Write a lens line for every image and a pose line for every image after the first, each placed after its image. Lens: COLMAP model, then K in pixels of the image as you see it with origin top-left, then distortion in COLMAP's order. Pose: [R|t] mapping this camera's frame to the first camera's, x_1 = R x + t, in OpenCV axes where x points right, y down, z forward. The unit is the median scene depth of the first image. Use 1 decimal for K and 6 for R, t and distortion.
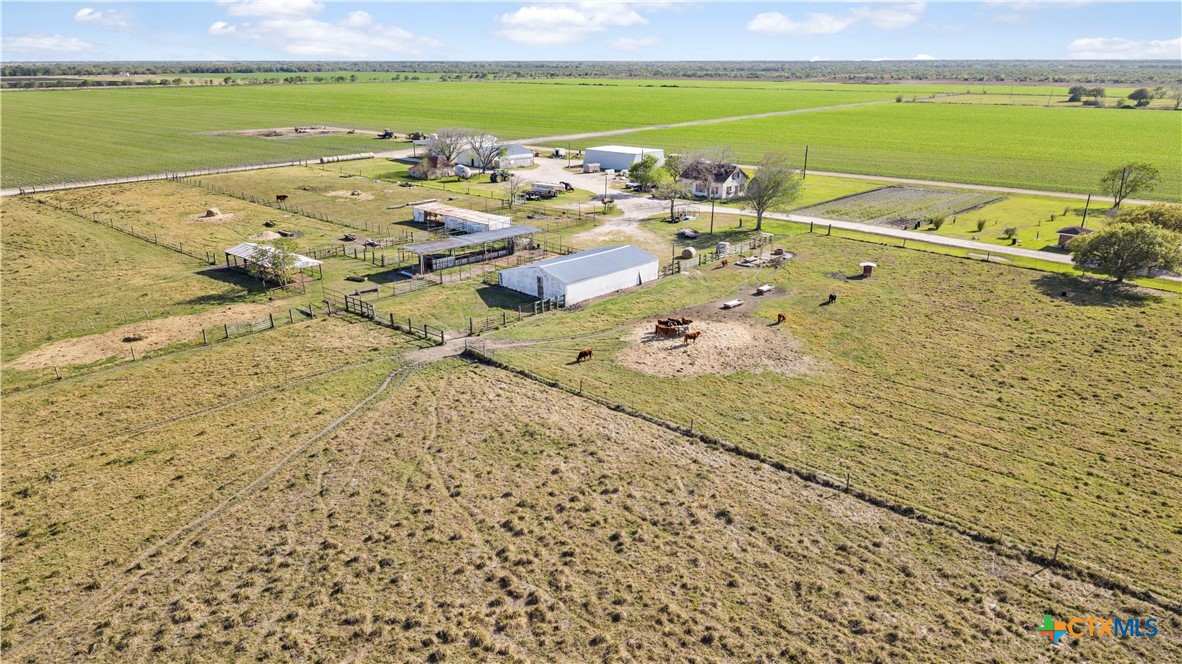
lens RADIAL K [[800.2, 0, 591.0], [0, 800.2, 332.0], [0, 0, 1]] dist [0.010393, -0.006420]
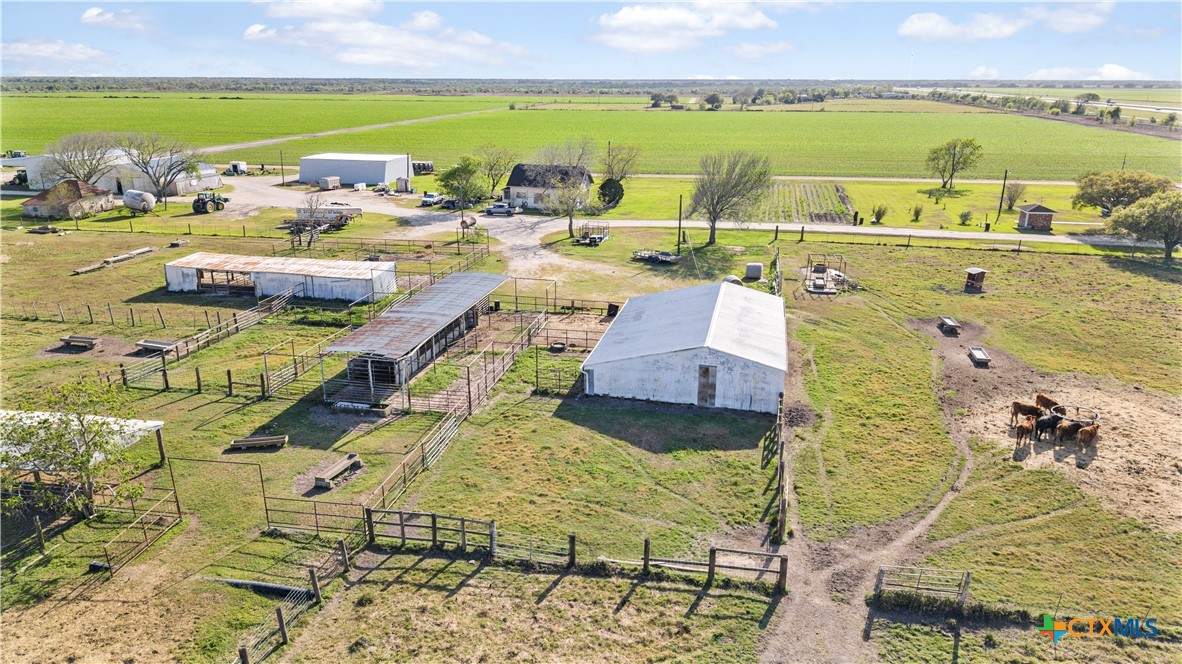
lens RADIAL K [[832.6, 0, 591.0], [0, 832.6, 332.0], [0, 0, 1]] dist [0.000859, -0.002682]
pose [[0.853968, -0.147653, 0.498937, -0.270095], [0.163976, 0.986400, 0.011253, -0.076326], [-0.493813, 0.072203, 0.866565, 0.420585]]
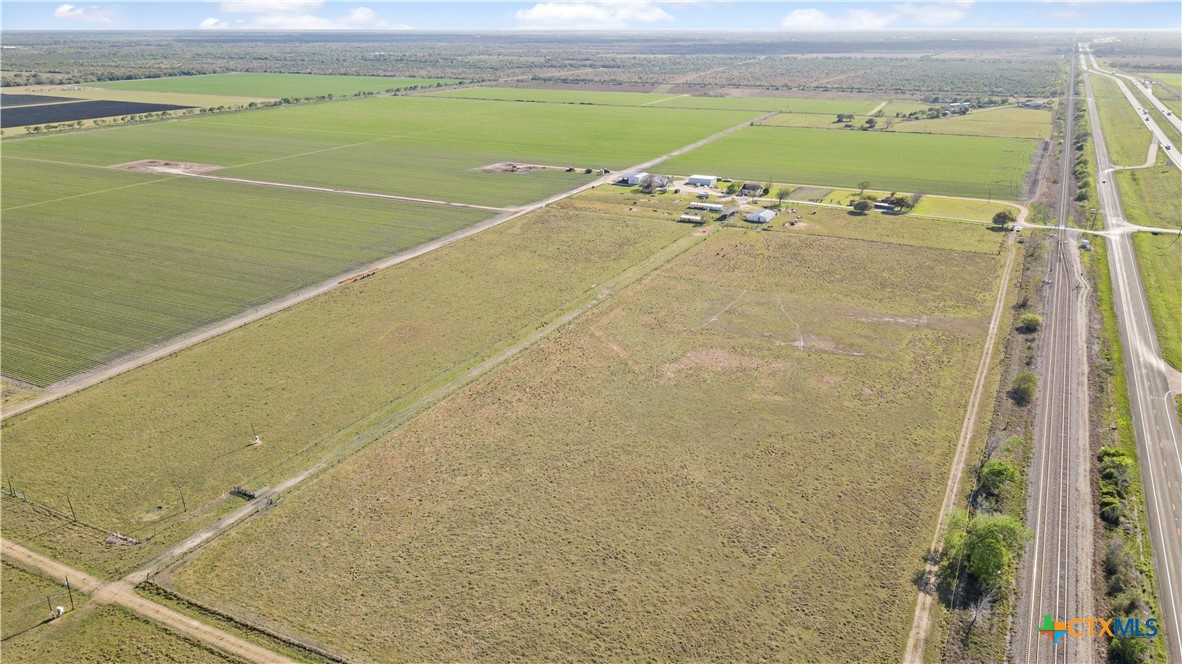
lens RADIAL K [[832.6, 0, 591.0], [0, 832.6, 332.0], [0, 0, 1]] dist [0.000859, -0.002682]
pose [[0.965864, -0.093296, 0.241667, -1.696308], [0.086469, 0.995502, 0.038727, 0.250321], [-0.244193, -0.016508, 0.969586, -2.678541]]
